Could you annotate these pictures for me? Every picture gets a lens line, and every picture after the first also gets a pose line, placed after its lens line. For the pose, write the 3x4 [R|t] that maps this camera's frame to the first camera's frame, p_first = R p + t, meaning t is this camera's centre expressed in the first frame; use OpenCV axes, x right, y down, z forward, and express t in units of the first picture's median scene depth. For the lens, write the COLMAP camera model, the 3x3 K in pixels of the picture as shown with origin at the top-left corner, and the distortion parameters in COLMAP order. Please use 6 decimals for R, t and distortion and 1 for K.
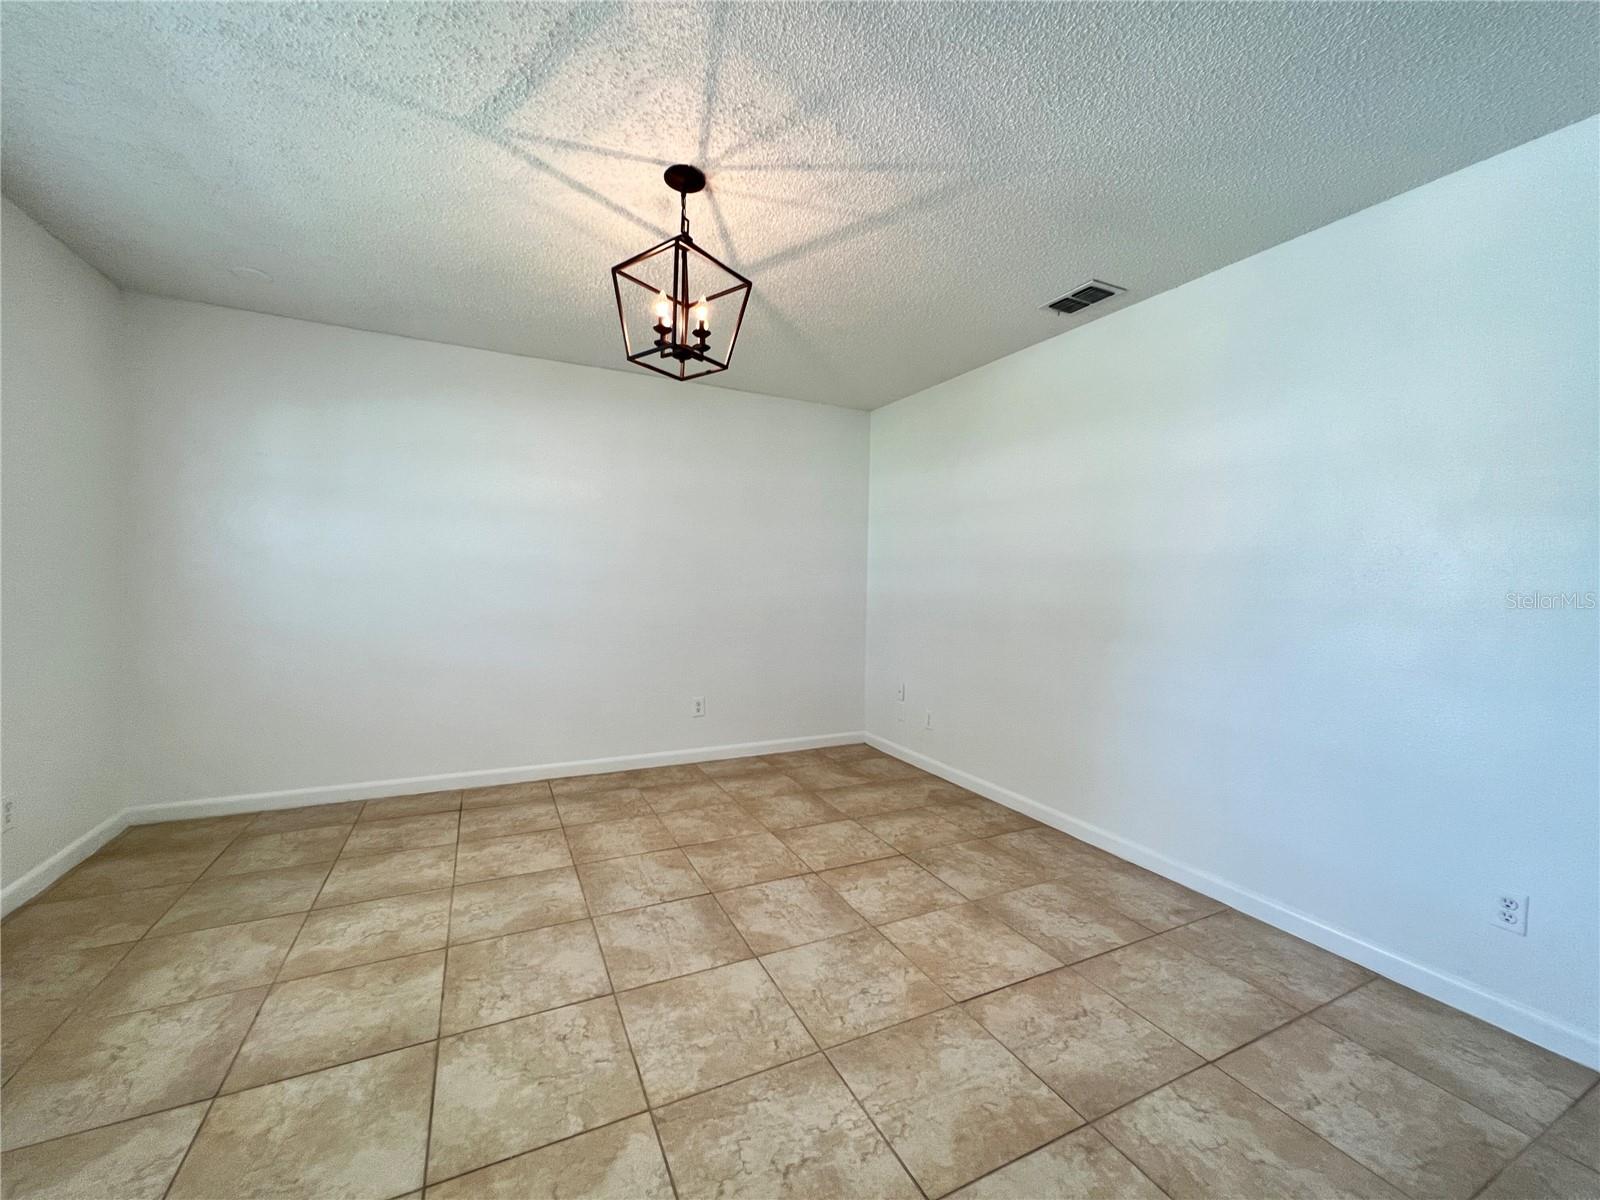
lens RADIAL K [[639.1, 0, 794.9], [0, 639.1, 601.8], [0, 0, 1]] dist [0.000204, 0.000040]
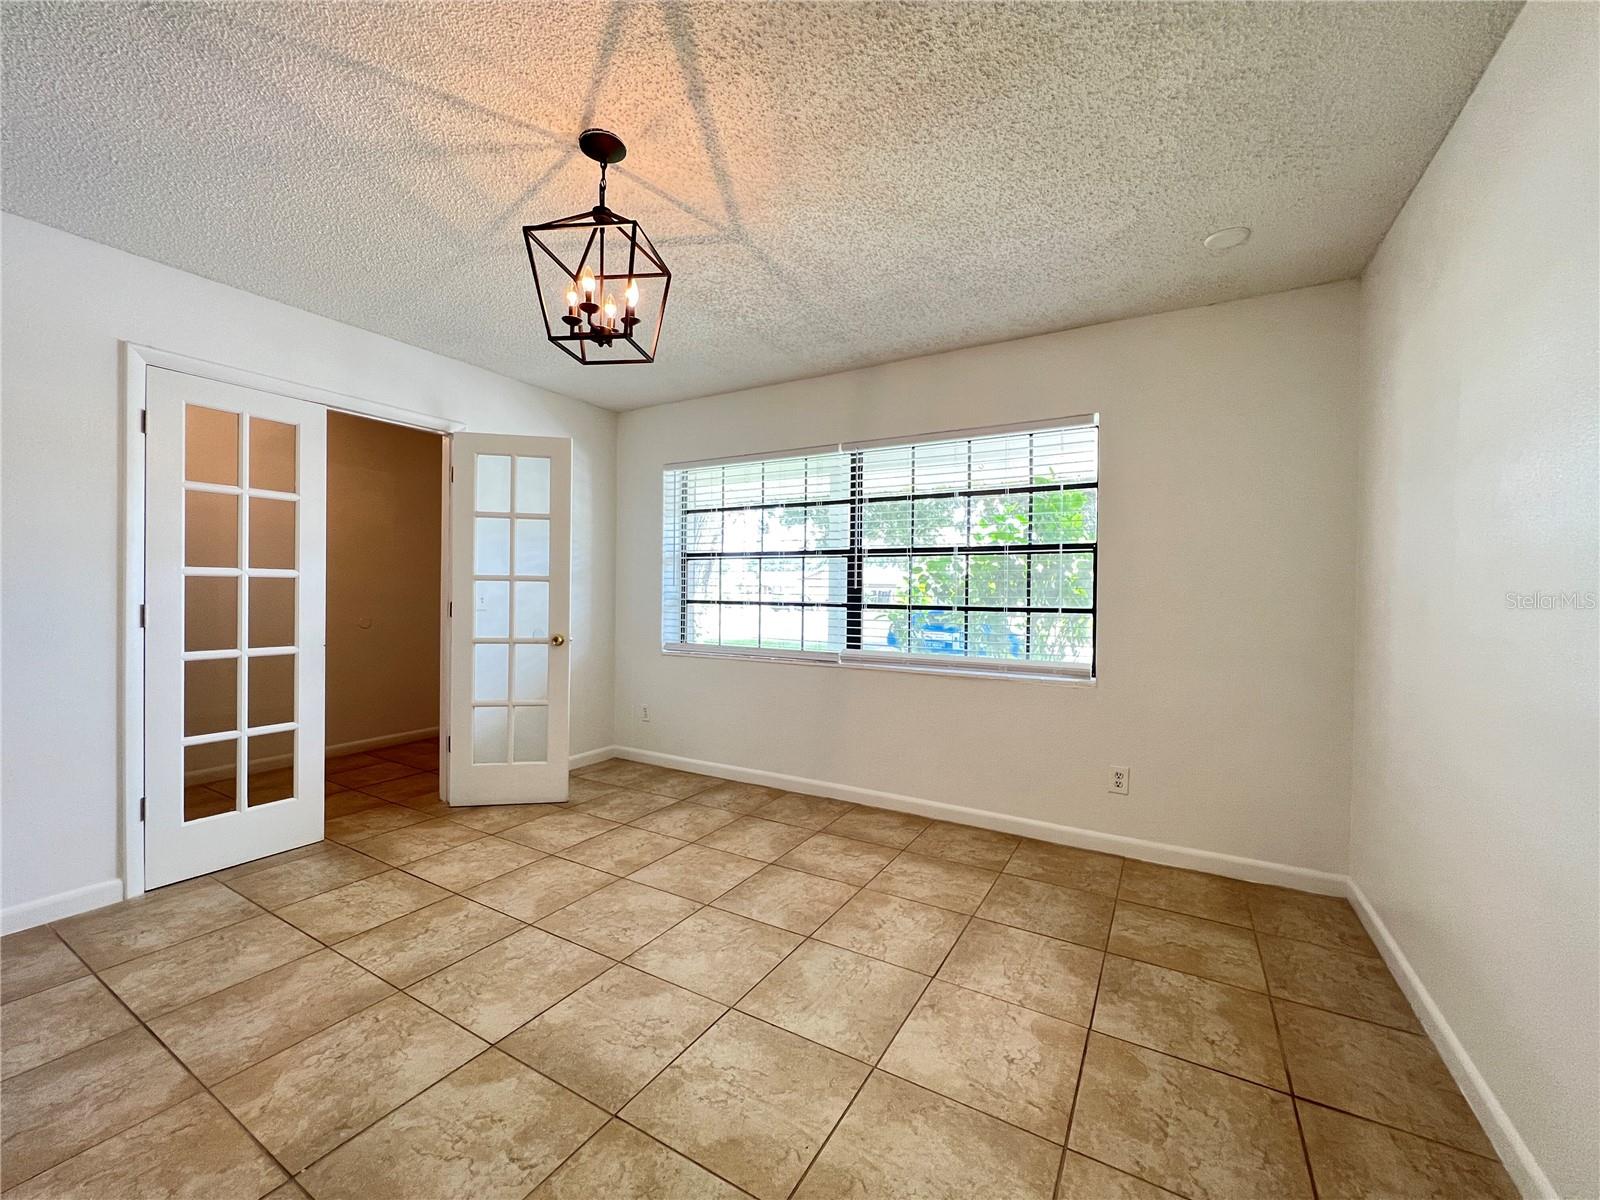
lens RADIAL K [[641.8, 0, 800.0], [0, 641.8, 600.0], [0, 0, 1]] dist [0.001263, 0.000296]
pose [[-0.832677, -0.022357, -0.553308, 0.075374], [-0.045618, 0.998558, 0.028304, -0.054452], [0.551877, 0.048809, -0.832496, 1.757933]]
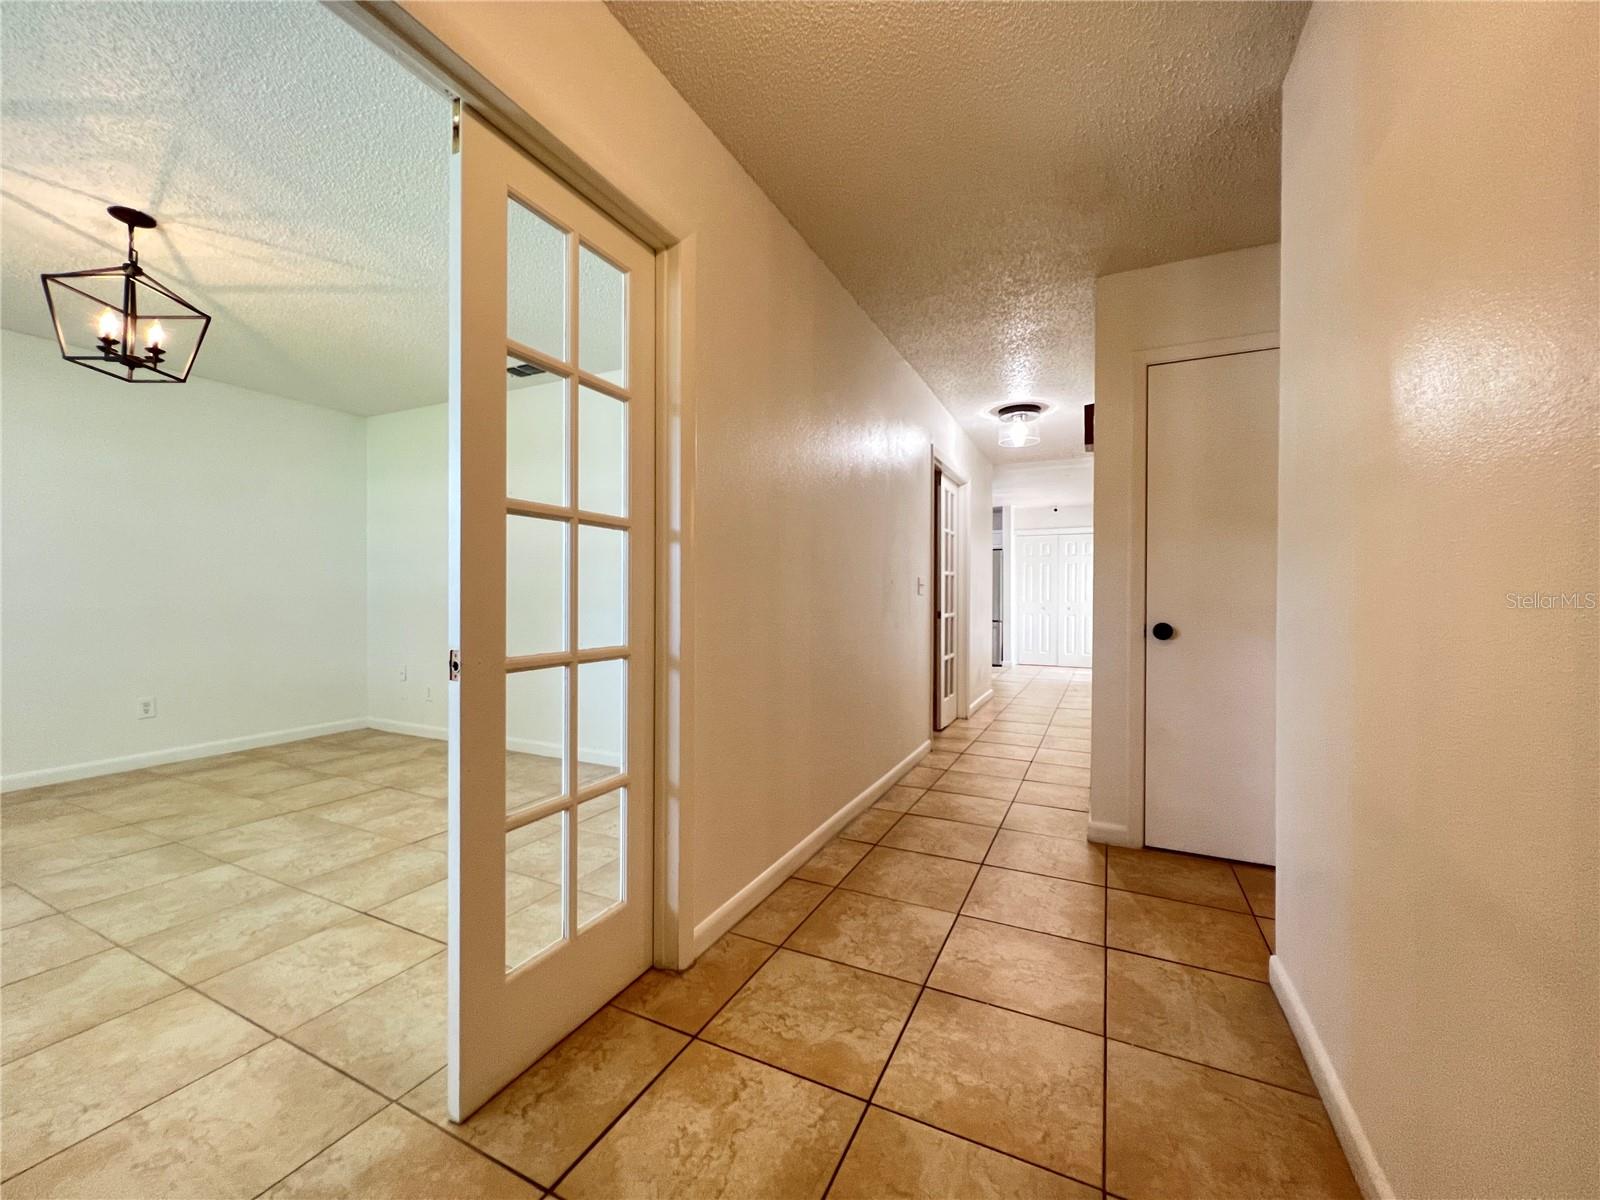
lens RADIAL K [[636.4, 0, 800.0], [0, 636.4, 600.0], [0, 0, 1]] dist [-0.000781, -0.000311]
pose [[0.786295, -0.019300, 0.617549, 0.054891], [0.031423, 0.999468, -0.008773, 0.089618], [-0.617051, 0.026303, 0.786483, -0.611266]]
